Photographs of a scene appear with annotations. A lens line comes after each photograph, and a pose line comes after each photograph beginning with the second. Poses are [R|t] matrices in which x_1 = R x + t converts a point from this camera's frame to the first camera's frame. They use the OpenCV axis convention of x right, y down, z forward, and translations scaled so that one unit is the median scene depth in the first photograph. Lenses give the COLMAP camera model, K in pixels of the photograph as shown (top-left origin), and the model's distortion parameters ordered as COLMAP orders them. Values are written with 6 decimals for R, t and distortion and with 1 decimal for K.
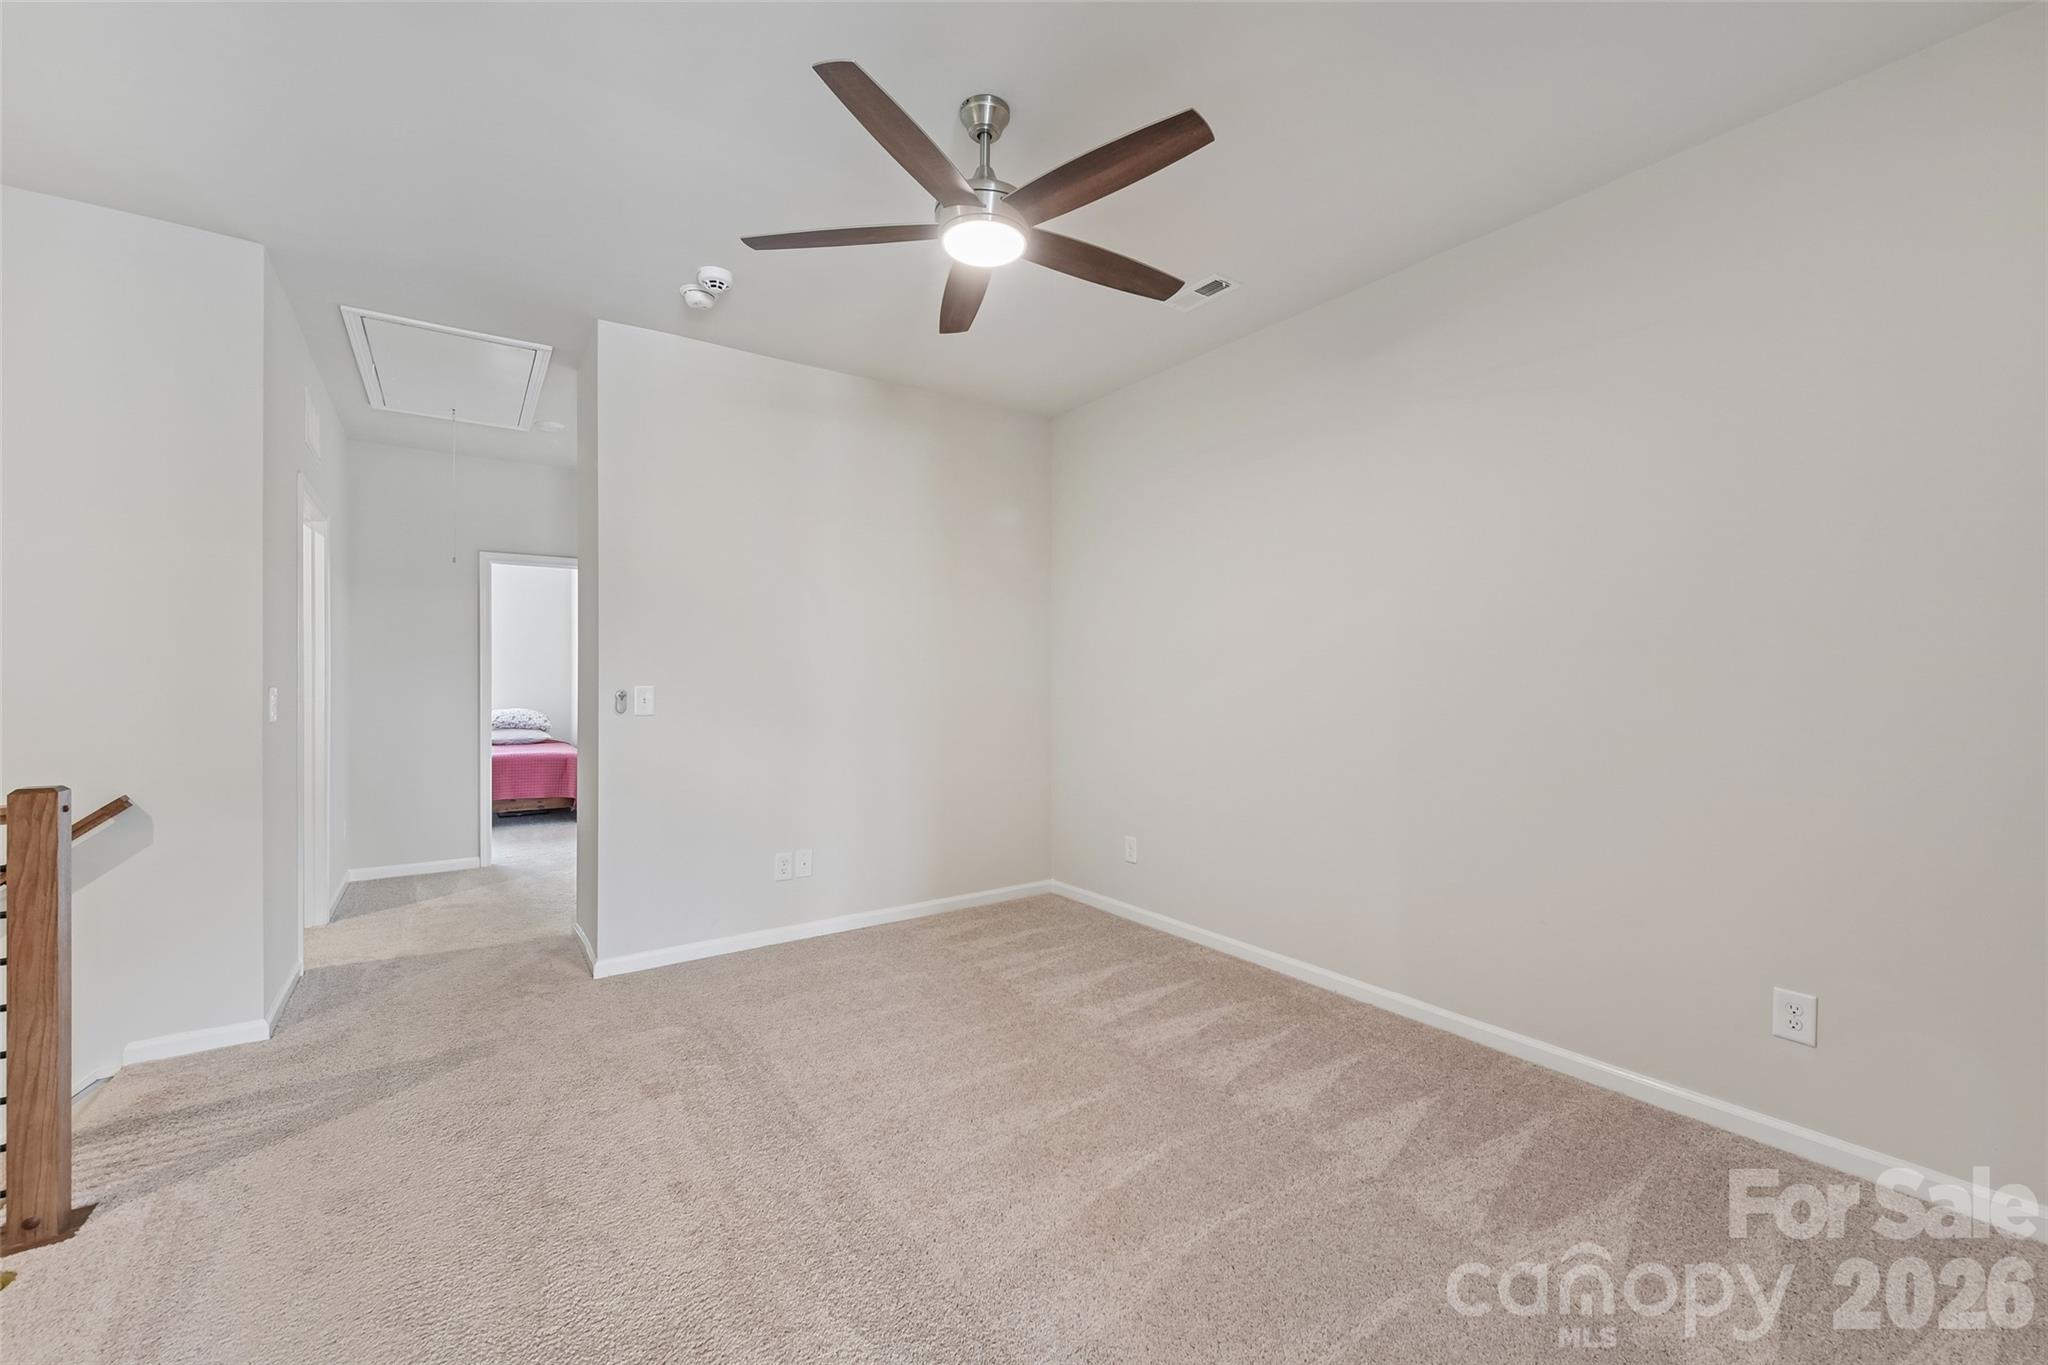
lens RADIAL K [[821.6, 0, 1024.0], [0, 821.6, 678.4], [0, 0, 1]] dist [0.000073, -0.004884]
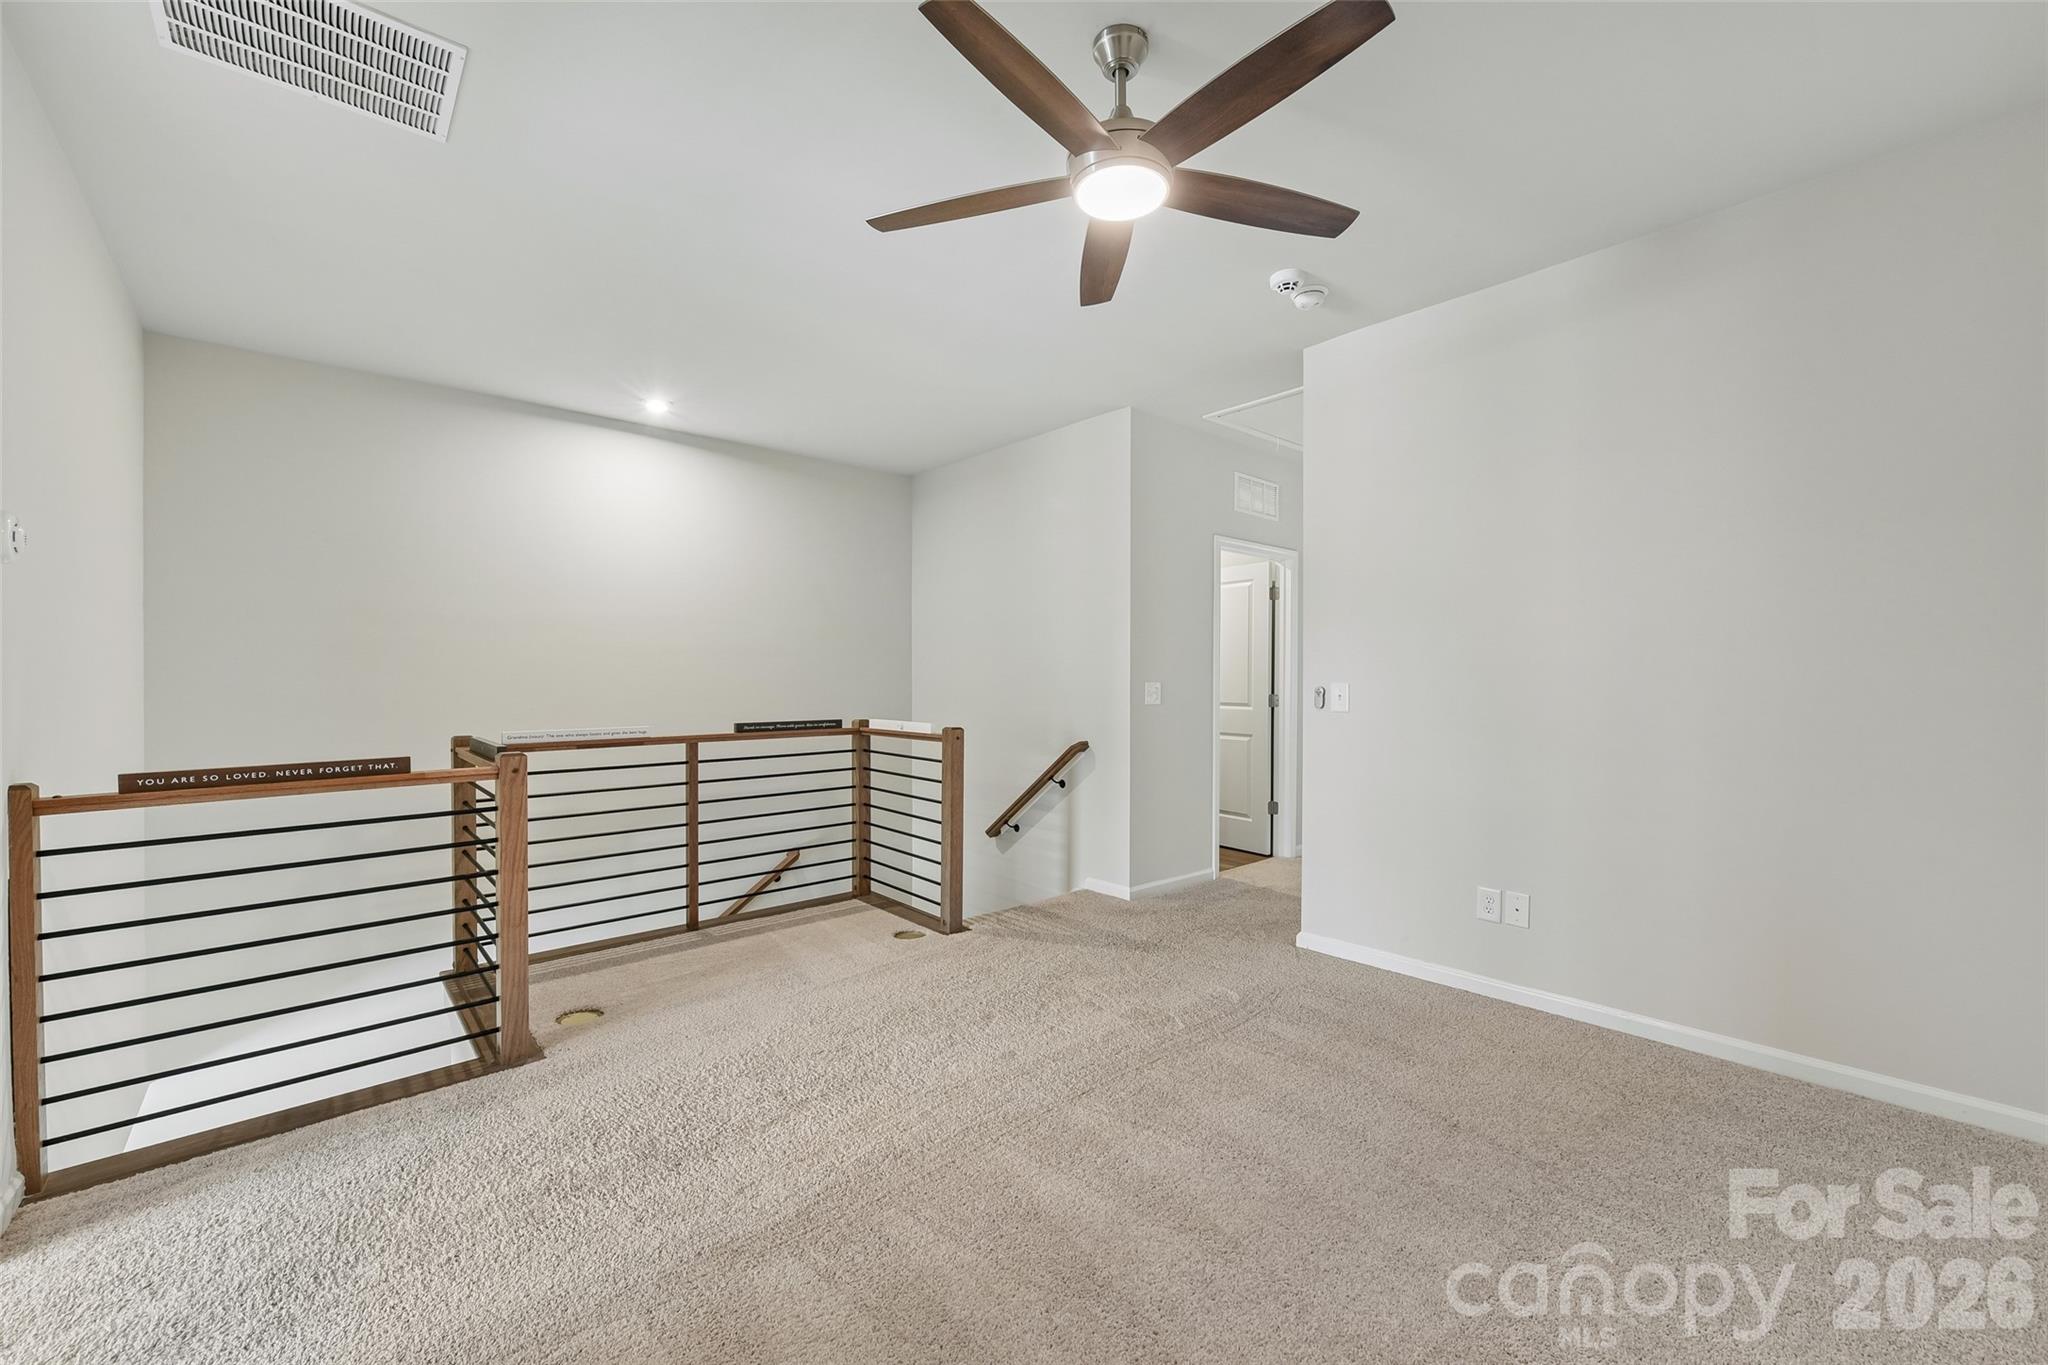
lens RADIAL K [[821.6, 0, 1025.4], [0, 821.6, 684.5], [0, 0, 1]] dist [0.000073, -0.004884]
pose [[0.108488, 0.011304, -0.994033, 0.577711], [0.003718, 0.999924, 0.011776, -0.003338], [0.994091, -0.004973, 0.108438, 0.551778]]
